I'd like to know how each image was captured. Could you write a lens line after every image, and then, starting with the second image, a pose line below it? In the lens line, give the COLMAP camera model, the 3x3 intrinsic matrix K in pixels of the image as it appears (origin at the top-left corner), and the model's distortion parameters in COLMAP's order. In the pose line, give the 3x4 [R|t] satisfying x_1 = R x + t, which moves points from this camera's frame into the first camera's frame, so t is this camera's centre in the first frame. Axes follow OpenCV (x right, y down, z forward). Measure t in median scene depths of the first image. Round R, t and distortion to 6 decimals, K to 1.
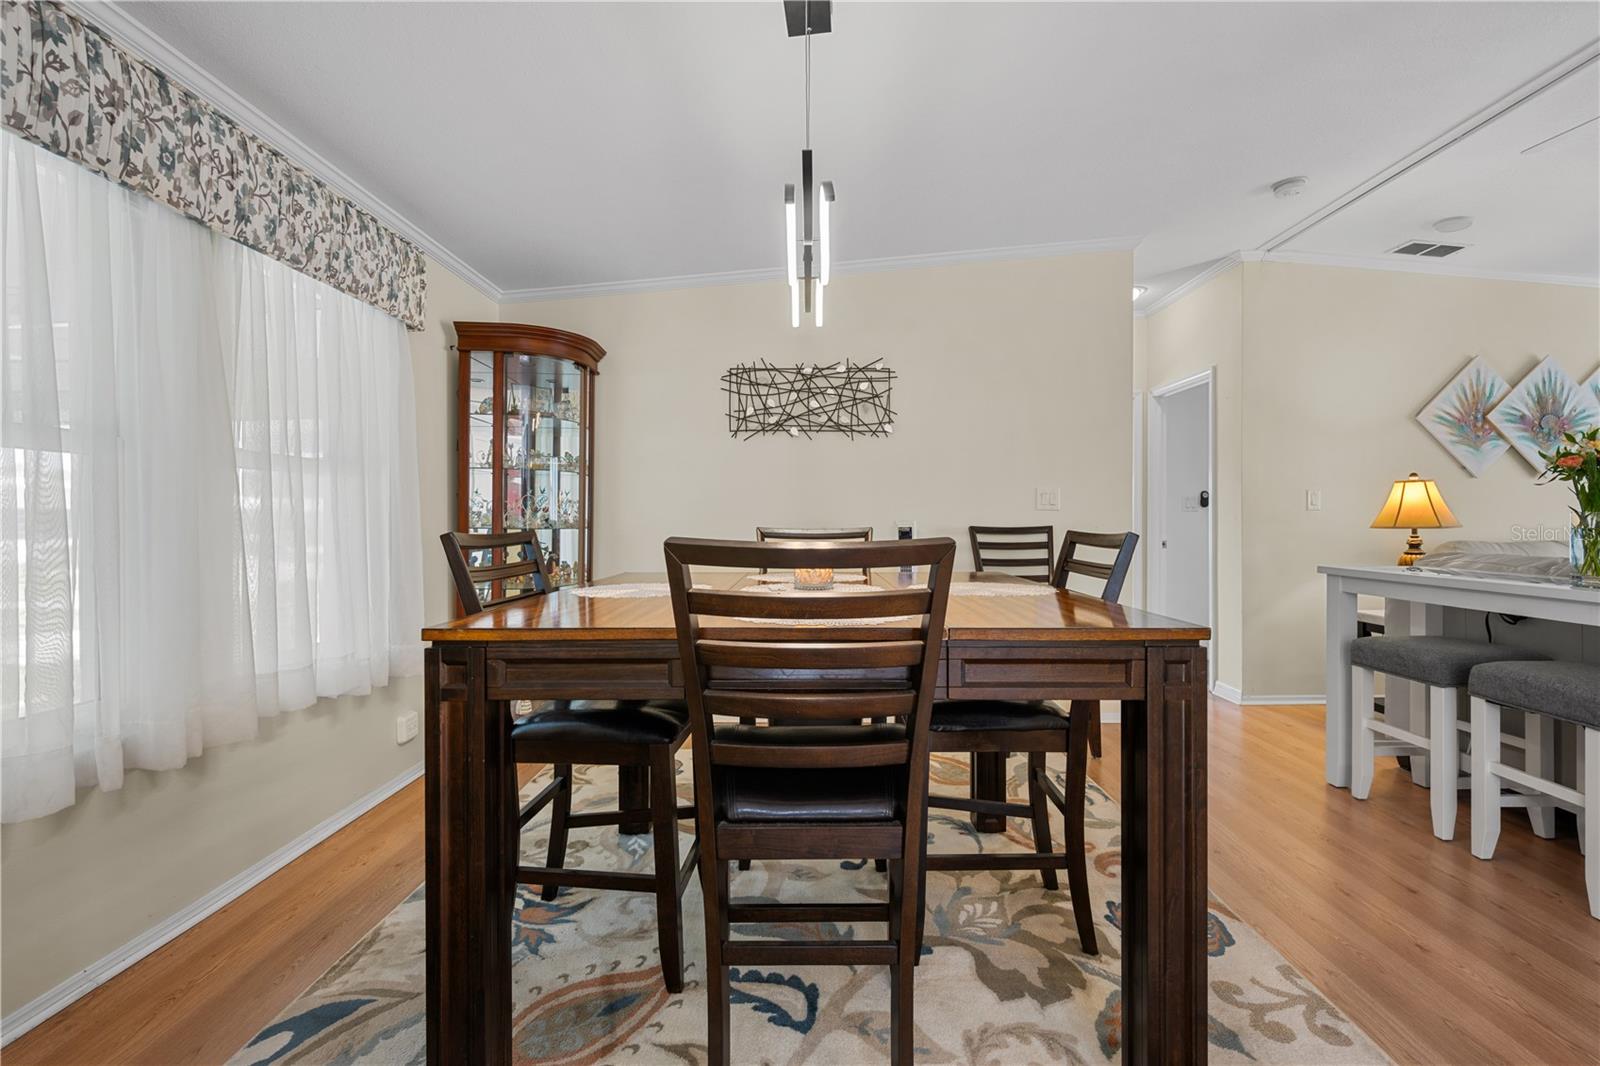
lens RADIAL K [[709.6, 0, 814.2], [0, 709.6, 523.5], [0, 0, 1]] dist [0.001728, 0.001279]
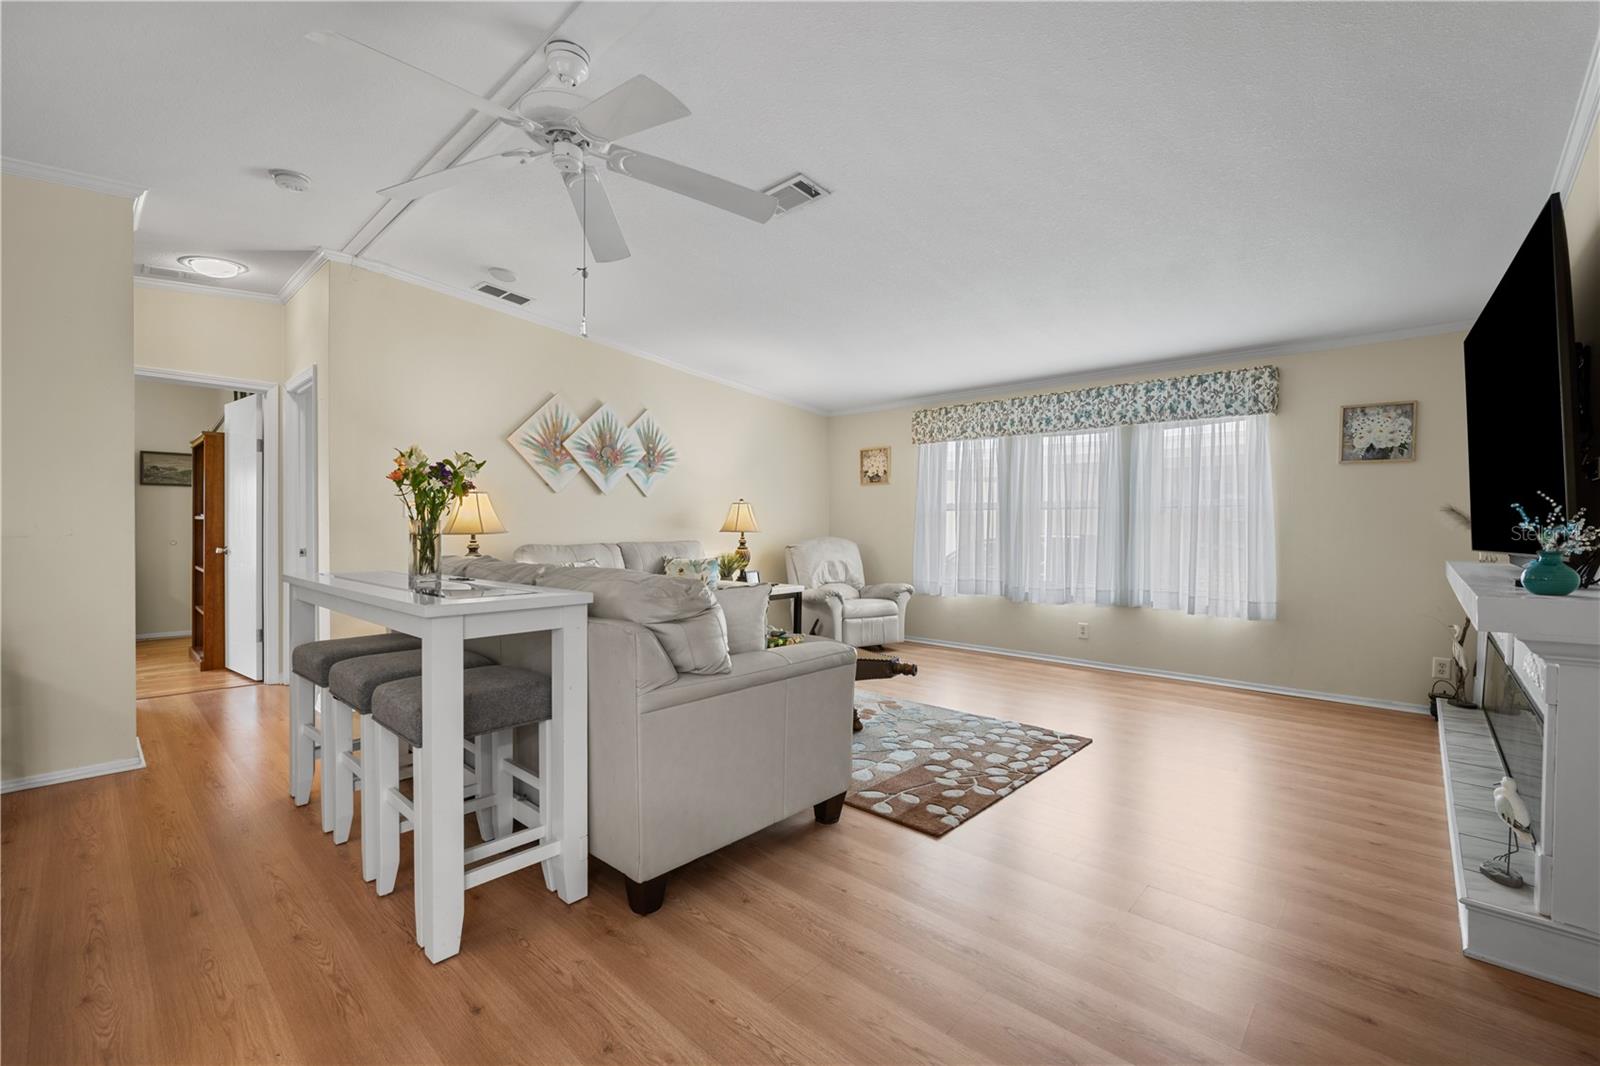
lens RADIAL K [[676.3, 0, 807.5], [0, 676.3, 533.2], [0, 0, 1]] dist [-0.000383, 0.000028]
pose [[0.673271, -0.002645, 0.739391, 0.740041], [-0.001351, 0.999988, 0.004807, -0.002247], [-0.739394, -0.004236, 0.673259, -0.219004]]
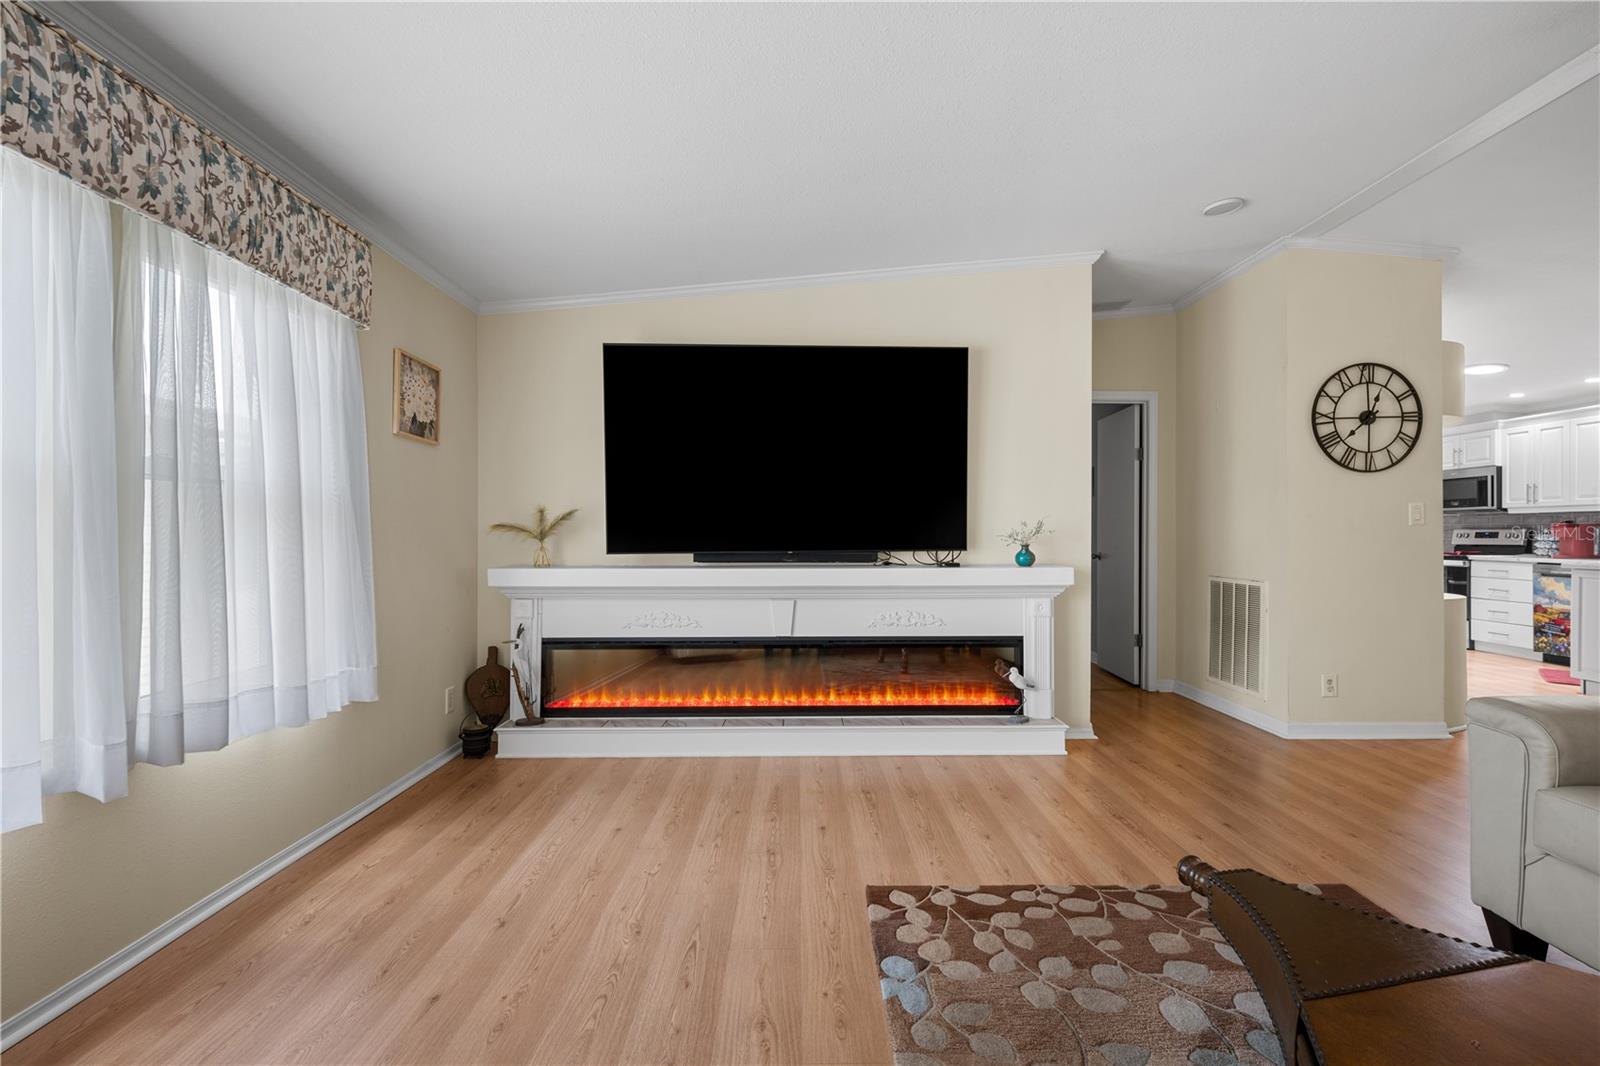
lens RADIAL K [[716.3, 0, 807.4], [0, 716.3, 541.0], [0, 0, 1]] dist [0.002418, 0.000265]
pose [[-0.999916, 0.000363, -0.012919, 2.580820], [0.000159, 0.999875, 0.015788, -0.013580], [0.012923, 0.015785, -0.999792, 1.465445]]
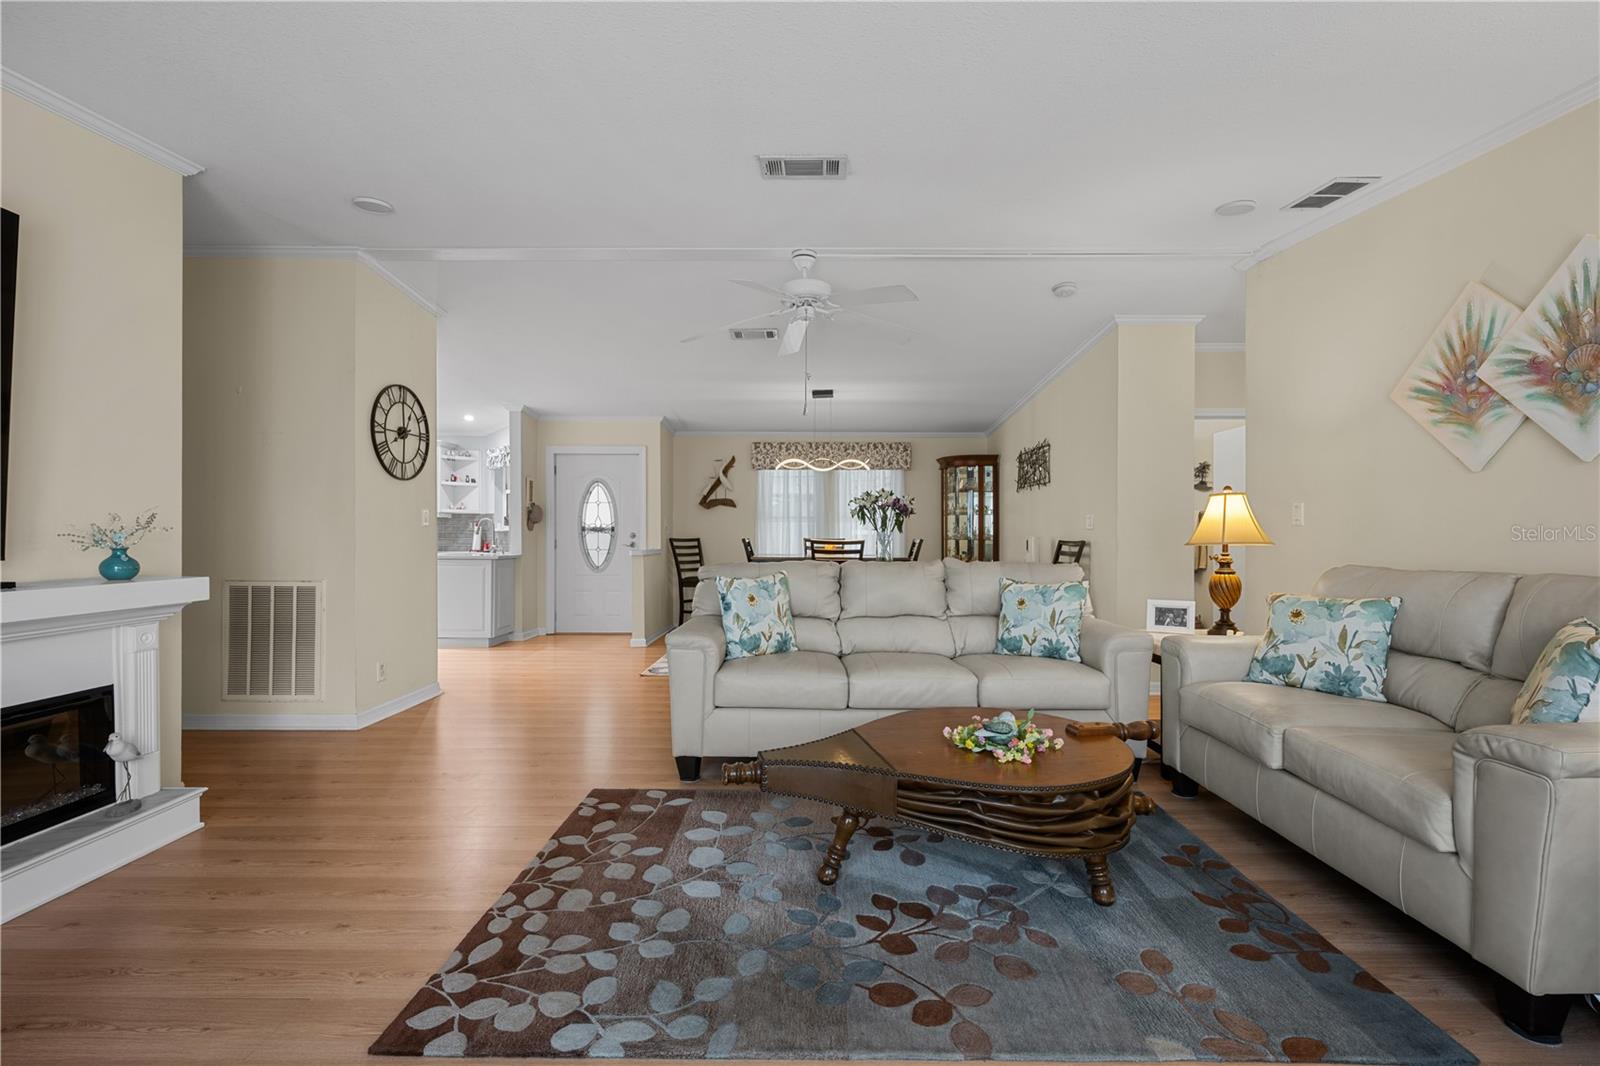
lens RADIAL K [[687.9, 0, 808.9], [0, 687.9, 541.0], [0, 0, 1]] dist [-0.000571, -0.000097]
pose [[0.001274, 0.009153, -0.999957, 3.176493], [-0.007968, 0.999926, 0.009142, -0.007324], [0.999967, 0.007957, 0.001347, 0.838774]]
